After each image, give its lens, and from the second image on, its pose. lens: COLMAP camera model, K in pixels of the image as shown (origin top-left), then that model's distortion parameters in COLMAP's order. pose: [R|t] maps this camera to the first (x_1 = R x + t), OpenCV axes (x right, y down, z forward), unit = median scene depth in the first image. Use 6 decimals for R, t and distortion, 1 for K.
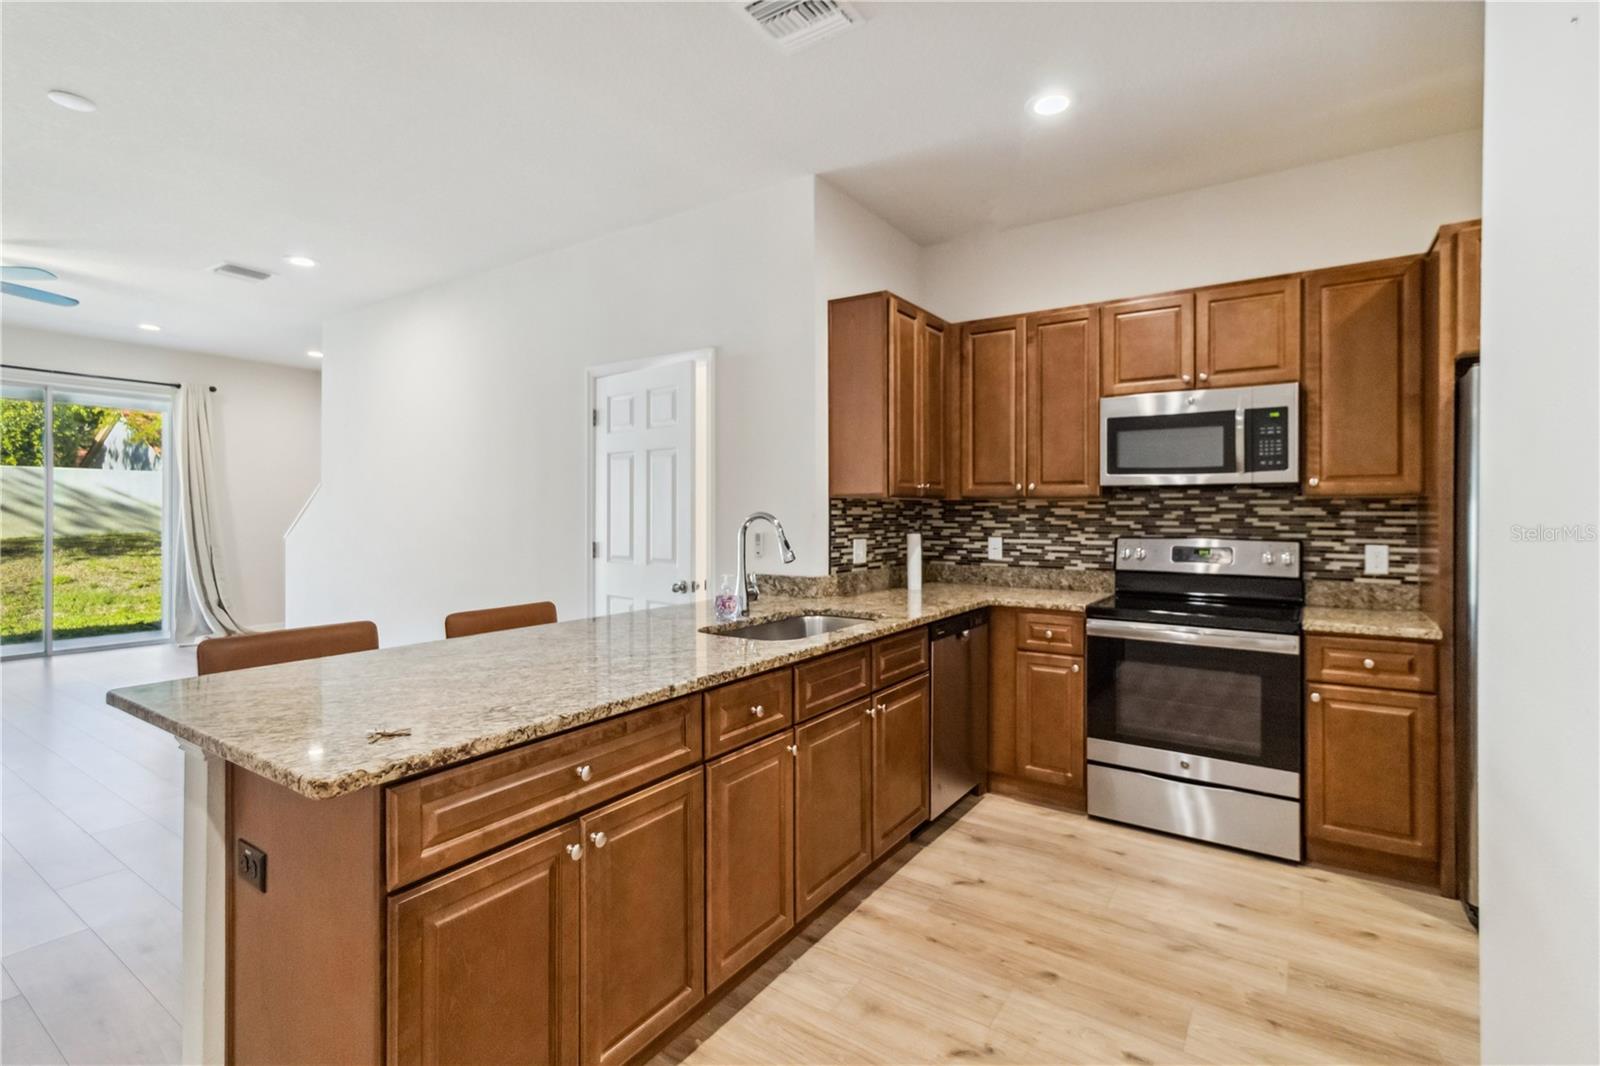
lens RADIAL K [[737.7, 0, 802.0], [0, 737.7, 487.9], [0, 0, 1]] dist [0.001522, 0.000356]
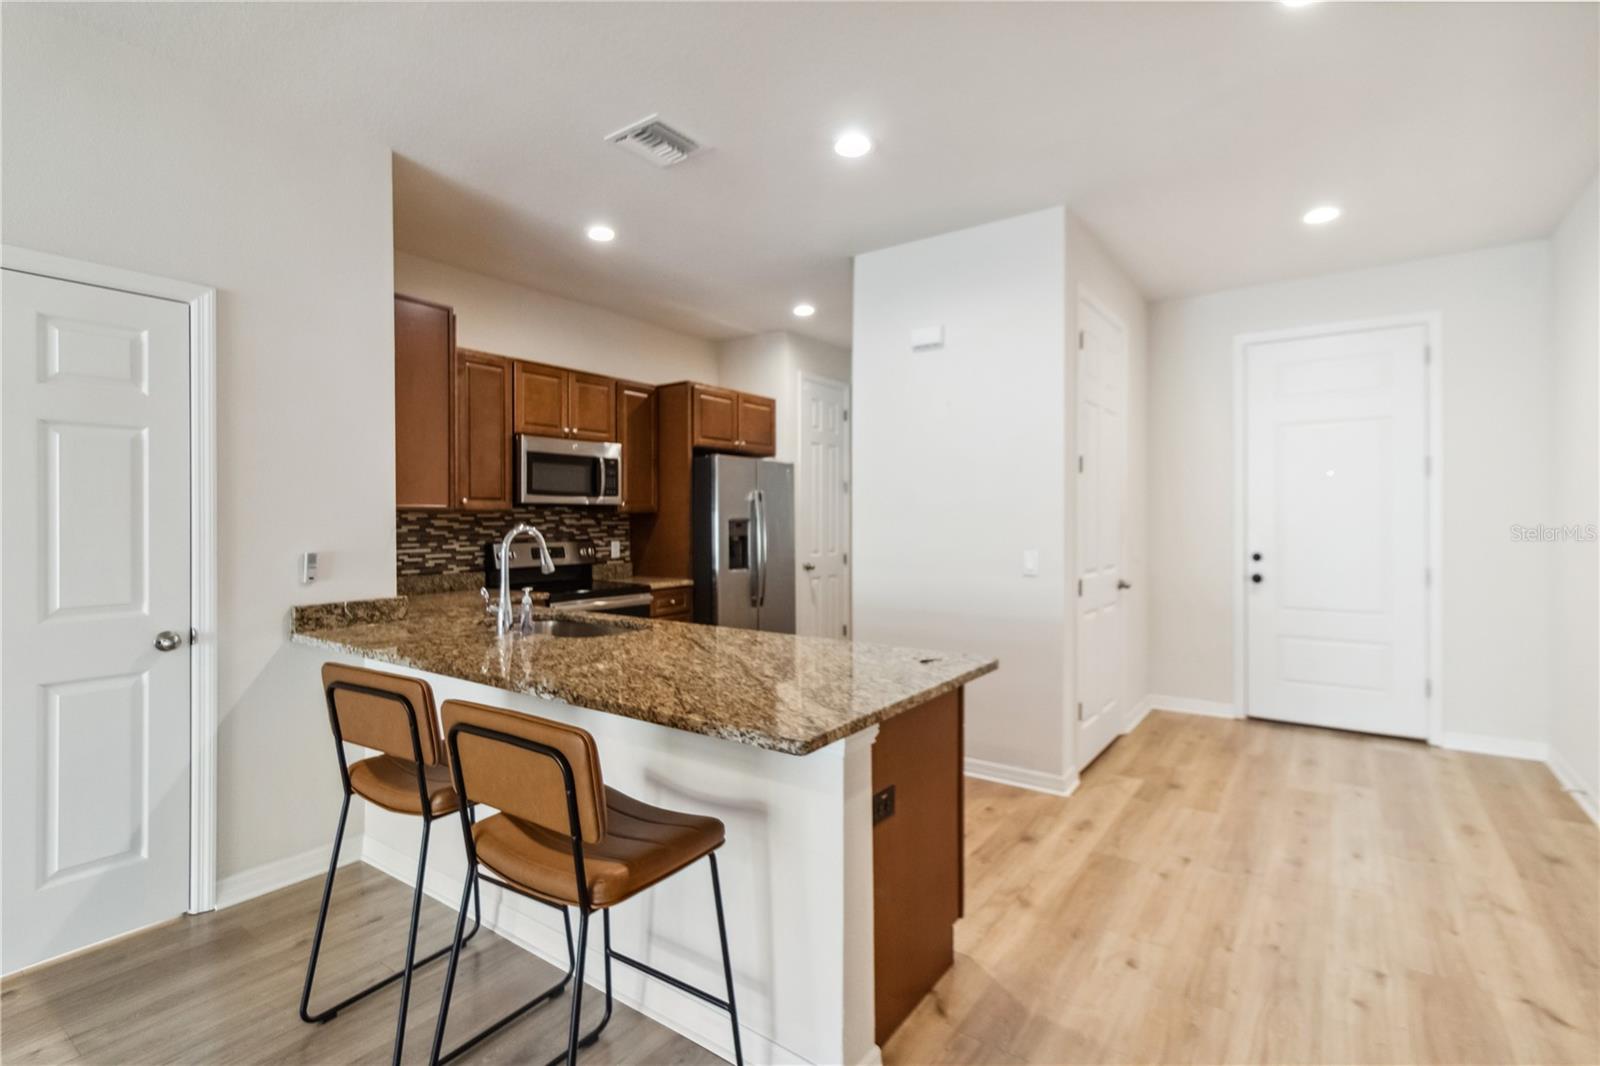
lens RADIAL K [[746.5, 0, 818.4], [0, 746.5, 515.4], [0, 0, 1]] dist [0.002985, 0.001406]
pose [[0.006116, 0.002237, 0.999979, -0.932558], [-0.031584, 0.999499, -0.002043, 0.005359], [-0.999482, -0.031571, 0.006183, 0.494918]]
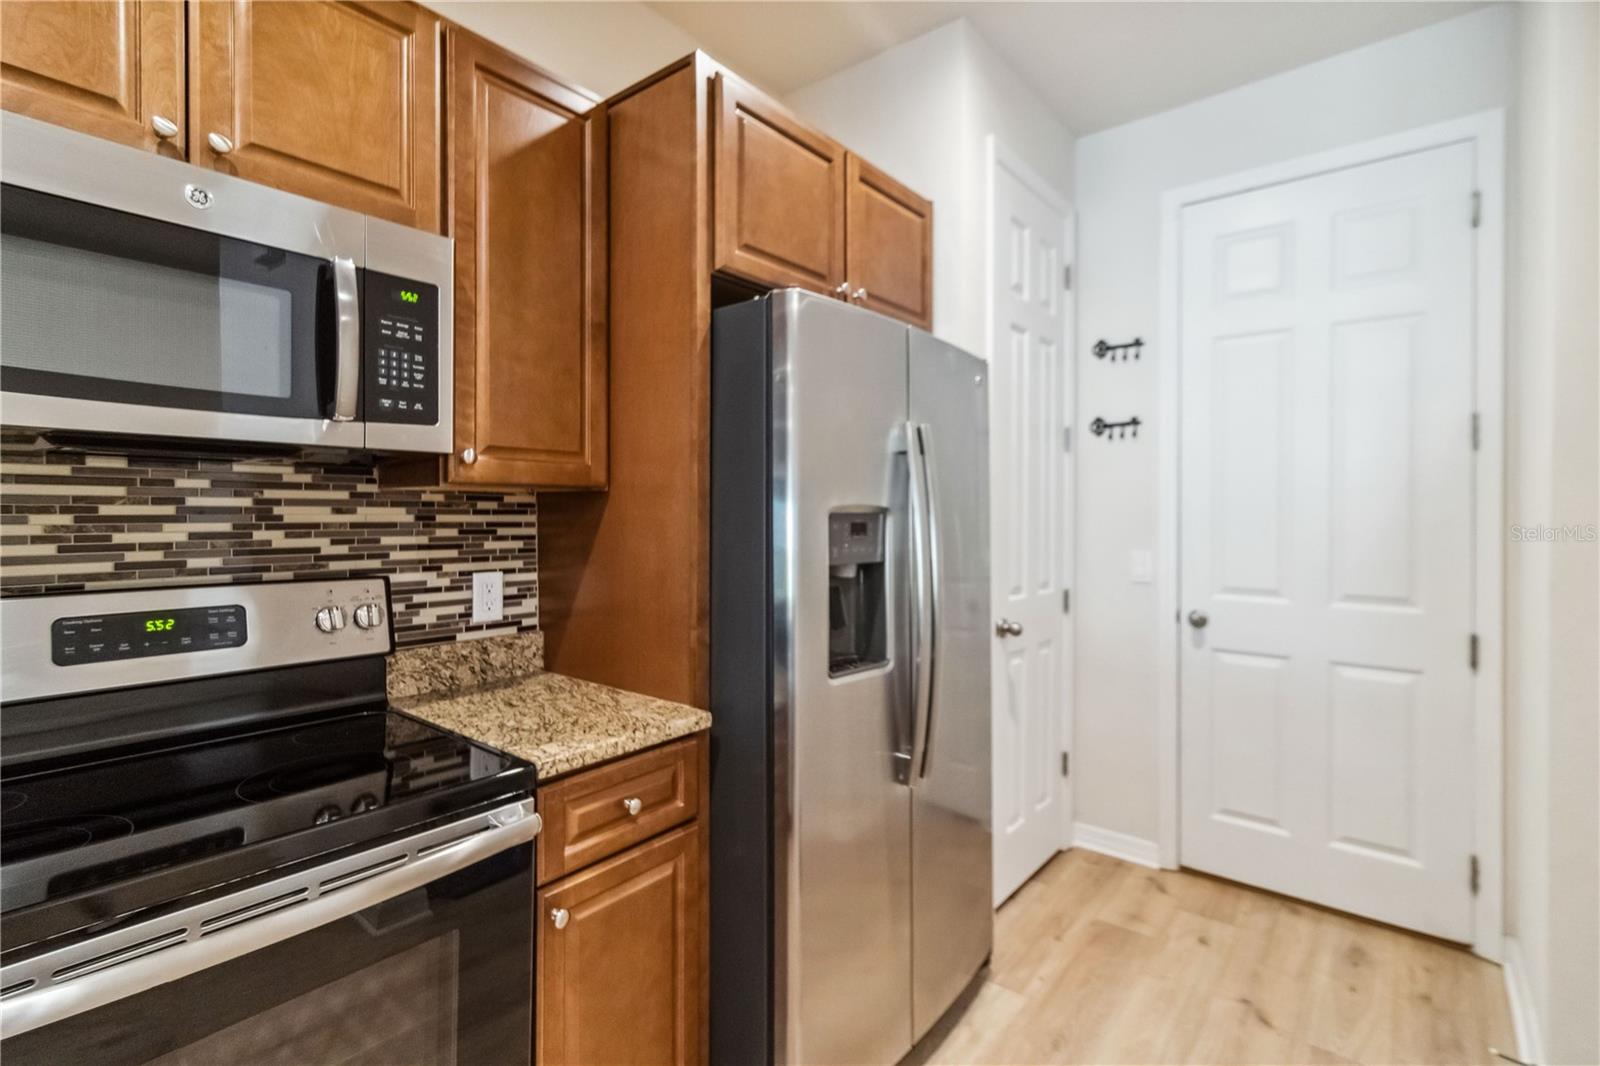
lens RADIAL K [[746.5, 0, 818.4], [0, 746.5, 515.4], [0, 0, 1]] dist [0.002985, 0.001406]
pose [[0.070142, -0.006898, 0.997513, 0.197224], [-0.036385, 0.999293, 0.009469, 0.016504], [-0.996873, -0.036958, 0.069841, 0.671148]]
